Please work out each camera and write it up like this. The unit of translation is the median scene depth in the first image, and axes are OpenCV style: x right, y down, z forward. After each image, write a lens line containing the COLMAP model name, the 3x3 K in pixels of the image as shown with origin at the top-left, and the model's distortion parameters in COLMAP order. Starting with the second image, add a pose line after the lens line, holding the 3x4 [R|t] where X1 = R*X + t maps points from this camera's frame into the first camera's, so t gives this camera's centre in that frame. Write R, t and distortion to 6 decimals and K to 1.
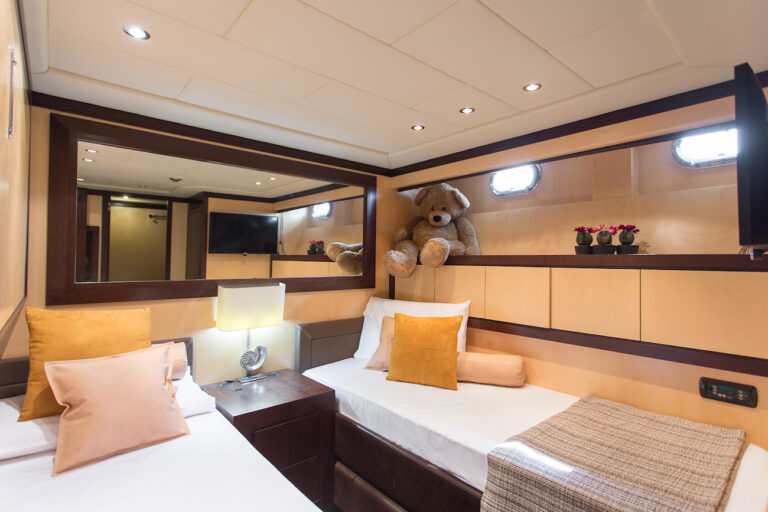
lens RADIAL K [[380.7, 0, 388.0], [0, 380.7, 251.8], [0, 0, 1]] dist [0.002995, 0.000813]
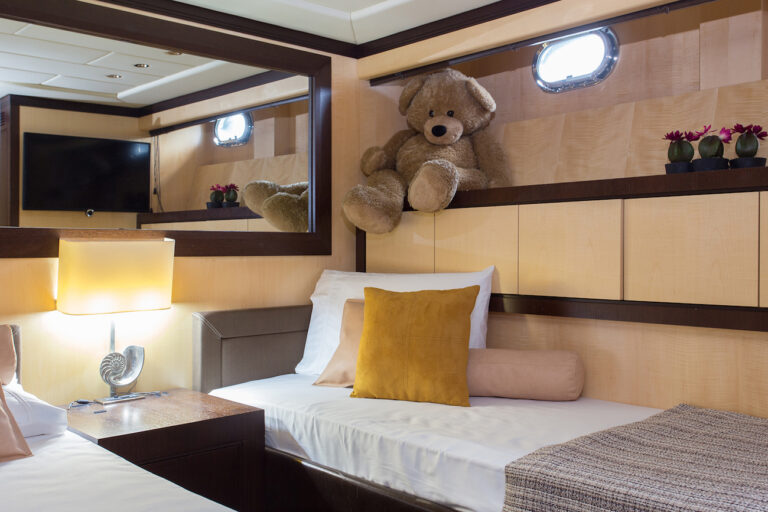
lens RADIAL K [[753.2, 0, 381.7], [0, 753.2, 257.4], [0, 0, 1]] dist [0.008998, 0.000000]
pose [[0.999553, -0.011334, 0.027657, 0.012295], [0.010525, 0.999517, 0.029224, 0.080087], [-0.027975, -0.028920, 0.999190, -0.146556]]
